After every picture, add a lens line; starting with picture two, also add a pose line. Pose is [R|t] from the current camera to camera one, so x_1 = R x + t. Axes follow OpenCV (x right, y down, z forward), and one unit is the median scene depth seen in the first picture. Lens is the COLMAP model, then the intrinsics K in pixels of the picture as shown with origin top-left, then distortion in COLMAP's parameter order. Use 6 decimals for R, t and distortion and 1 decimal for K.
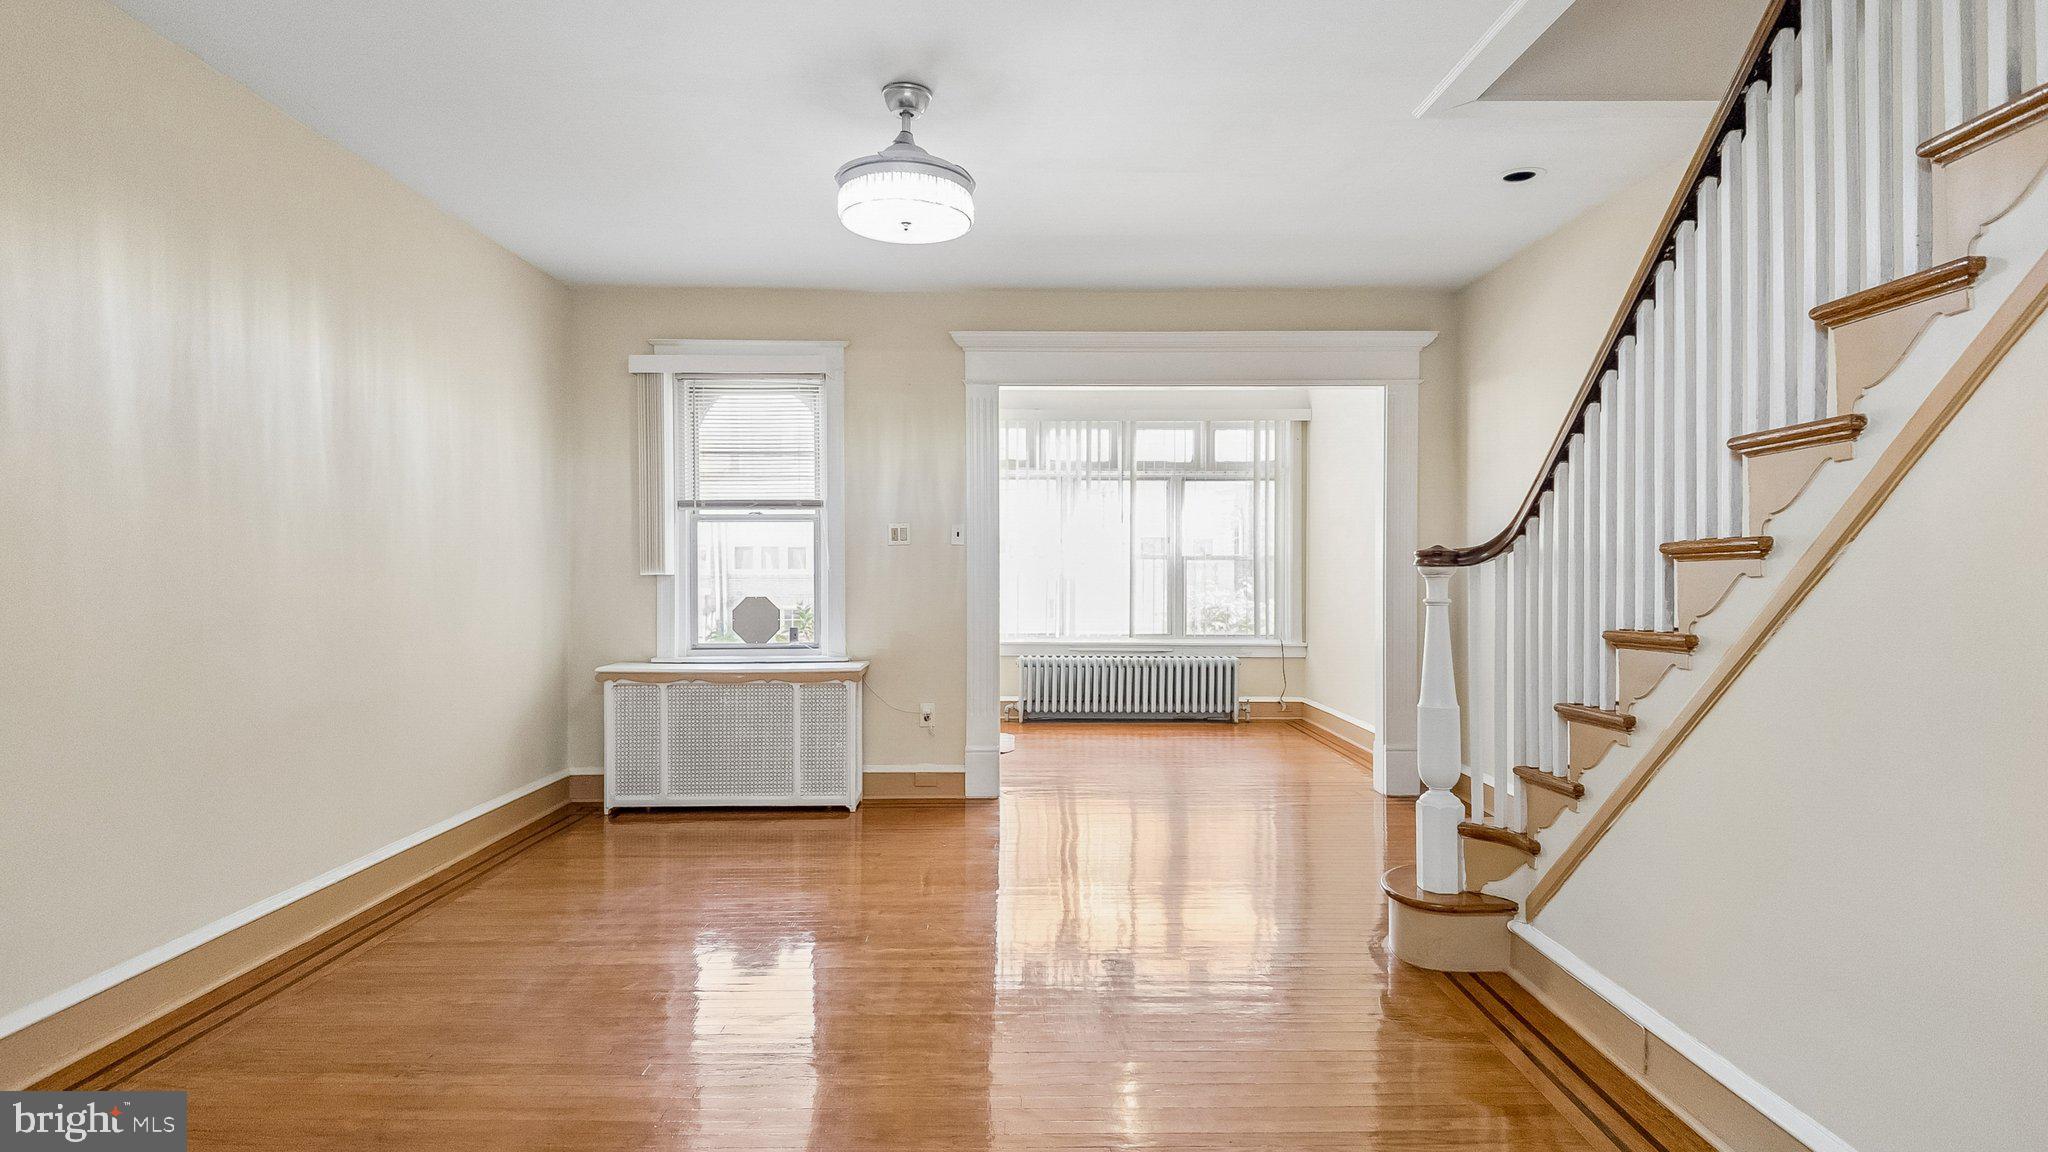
lens RADIAL K [[1018.3, 0, 1011.4], [0, 1018.3, 566.8], [0, 0, 1]] dist [0.057362, -0.077328]
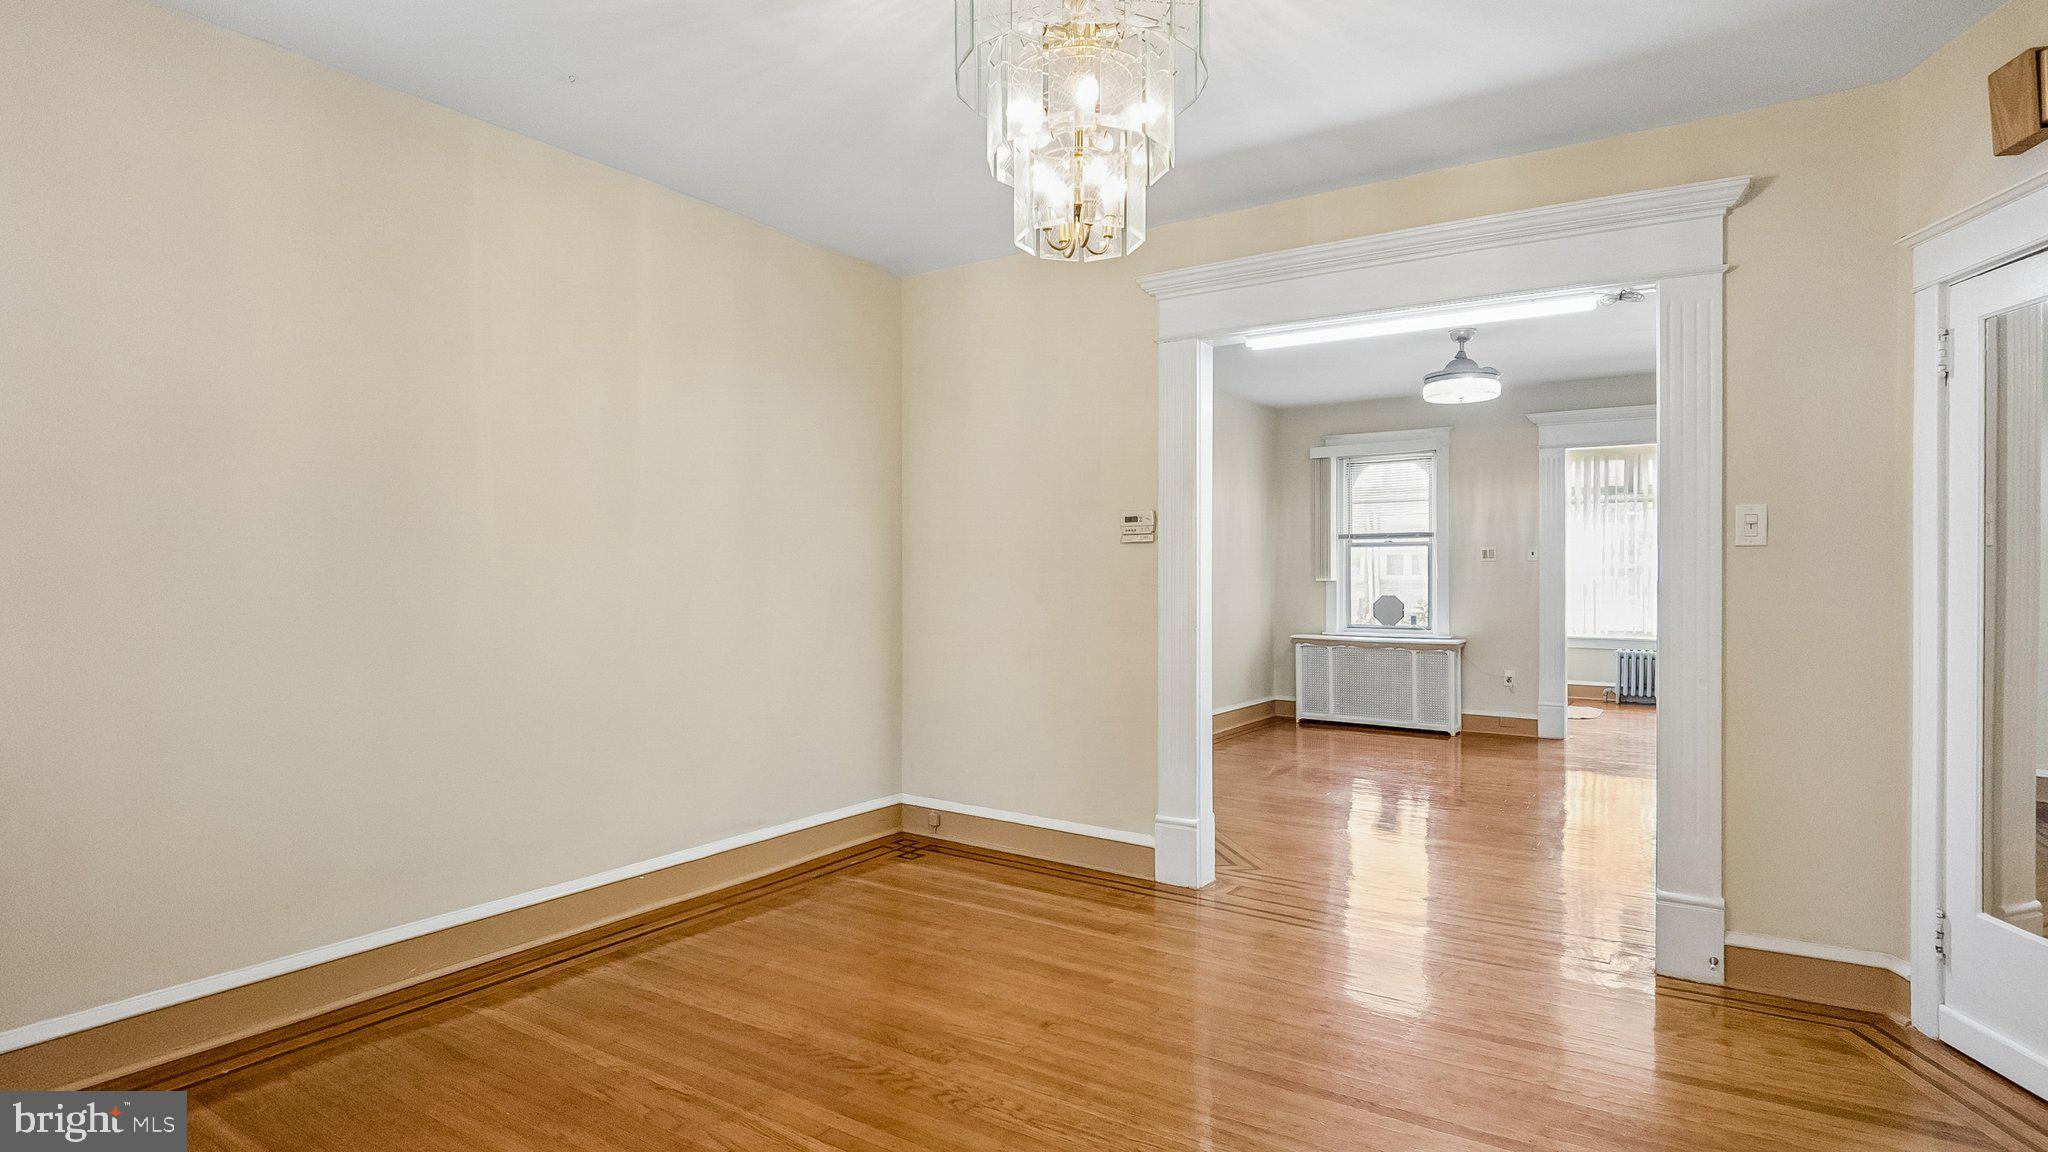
lens RADIAL K [[1075.7, 0, 1024.0], [0, 1075.7, 576.0], [0, 0, 1]] dist [0.036443, -0.044702]
pose [[0.830735, 0.003254, -0.556659, 0.209168], [-0.001195, 0.999991, 0.004061, -0.005784], [0.556667, -0.002709, 0.830731, -0.692102]]
